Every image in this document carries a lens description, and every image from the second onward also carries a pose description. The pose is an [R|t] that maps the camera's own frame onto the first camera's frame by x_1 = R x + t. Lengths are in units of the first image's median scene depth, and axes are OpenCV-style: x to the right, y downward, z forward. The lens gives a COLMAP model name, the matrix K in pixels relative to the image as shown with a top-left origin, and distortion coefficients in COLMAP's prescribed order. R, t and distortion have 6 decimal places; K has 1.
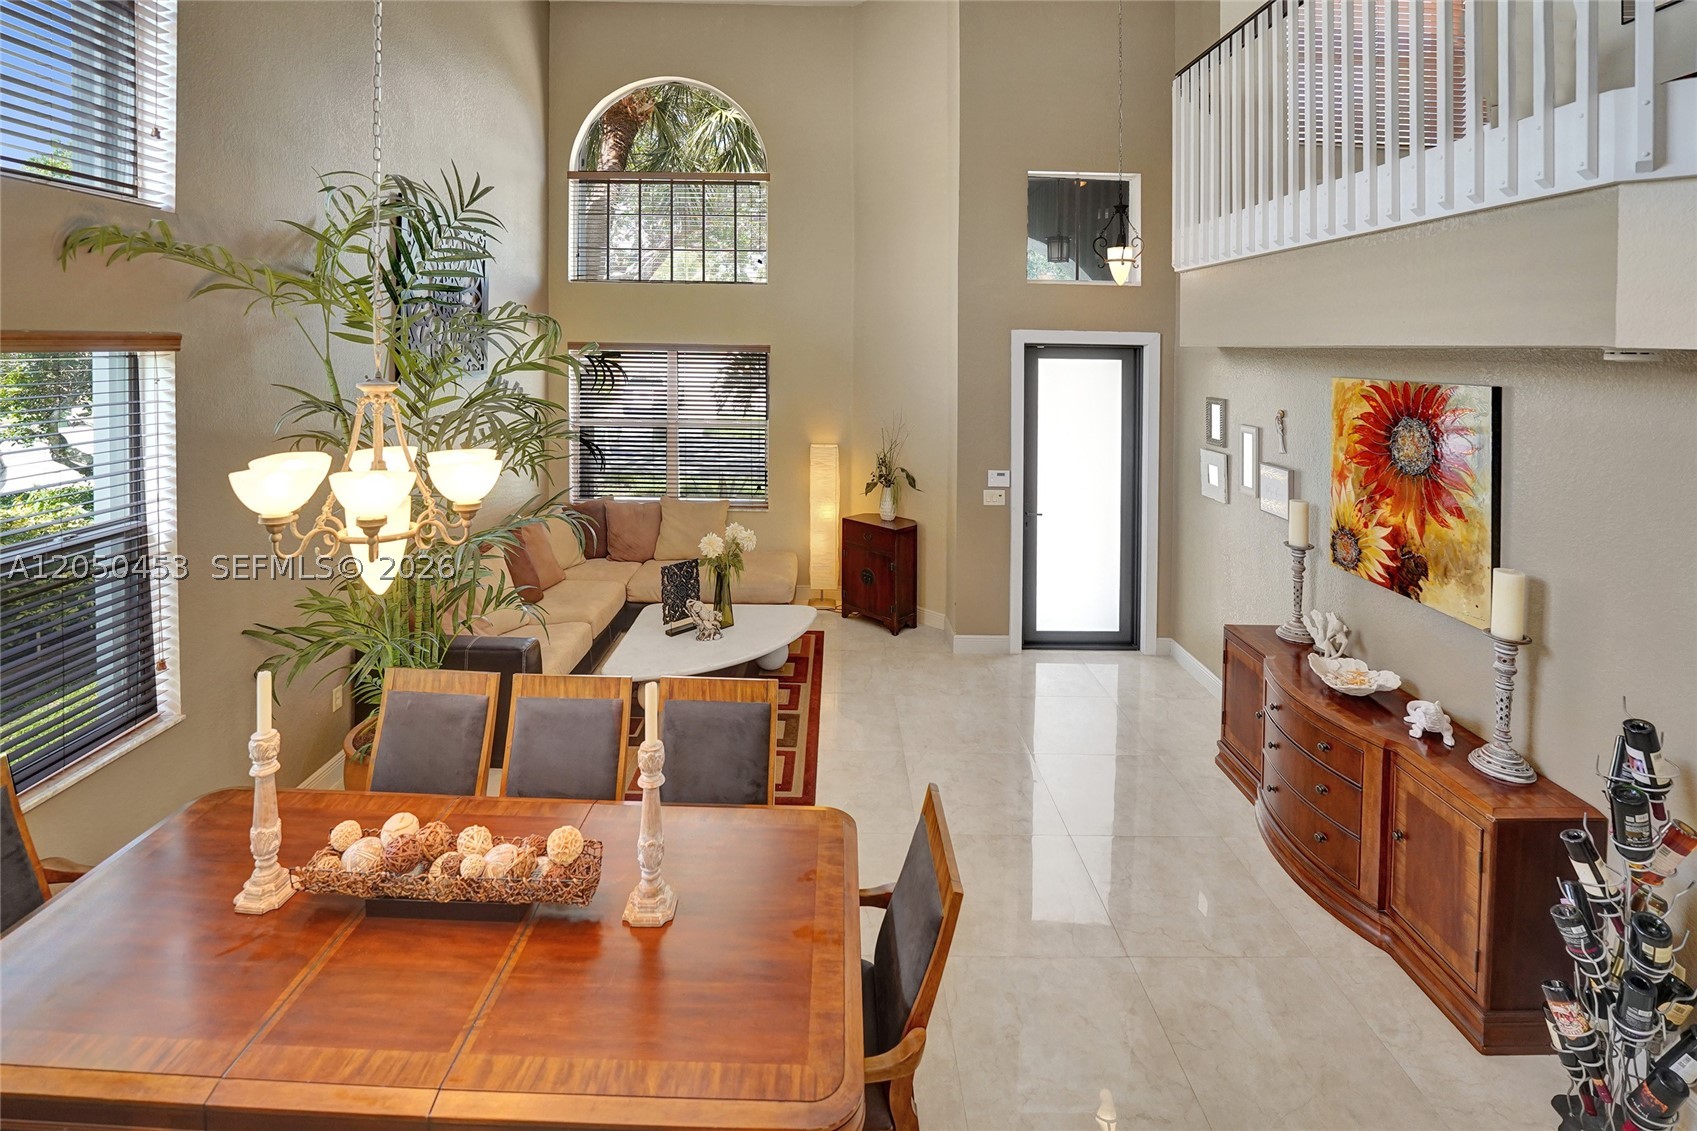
lens RADIAL K [[743.8, 0, 843.8], [0, 743.8, 364.2], [0, 0, 1]] dist [-0.019821, -0.000026]
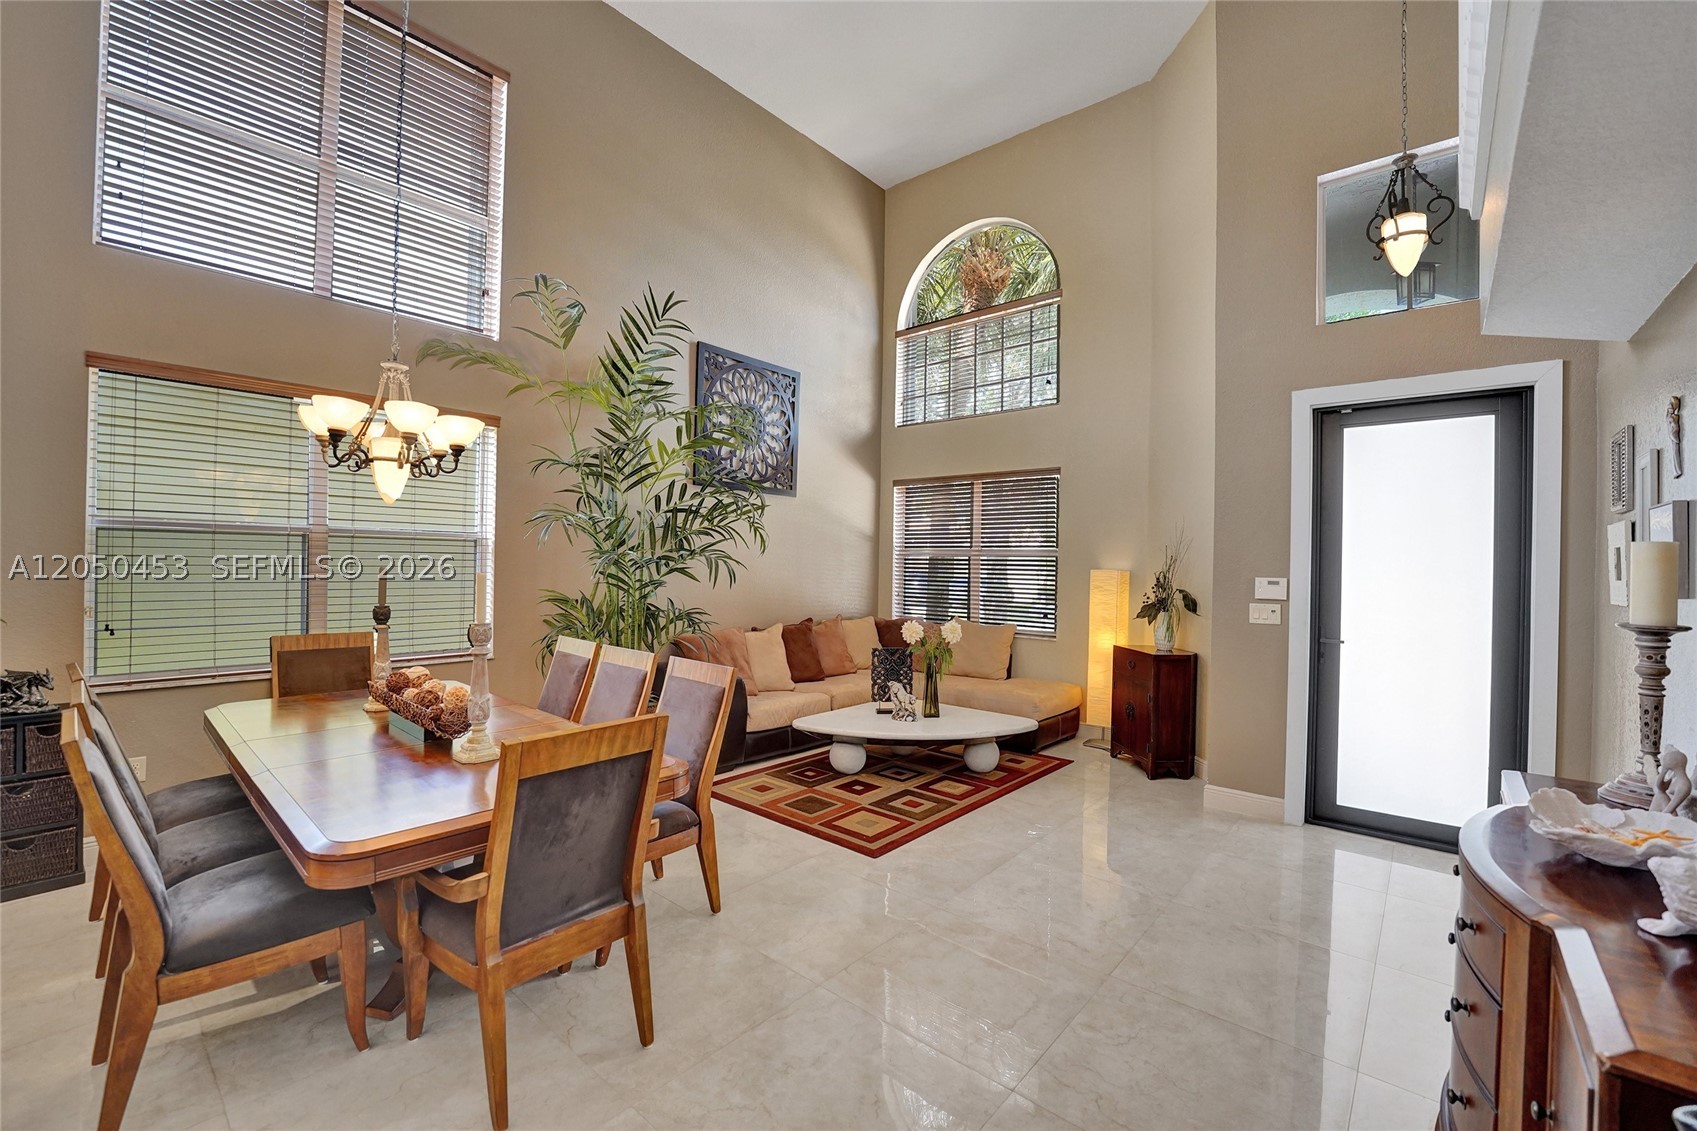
lens RADIAL K [[689.5, 0, 848.5], [0, 689.5, 565.5], [0, 0, 1]] dist [-0.018719, -0.000031]
pose [[0.763714, 0.004286, -0.645541, 0.325959], [-0.019868, 0.999660, -0.016868, 0.148591], [0.645249, 0.025708, 0.763539, 0.179901]]
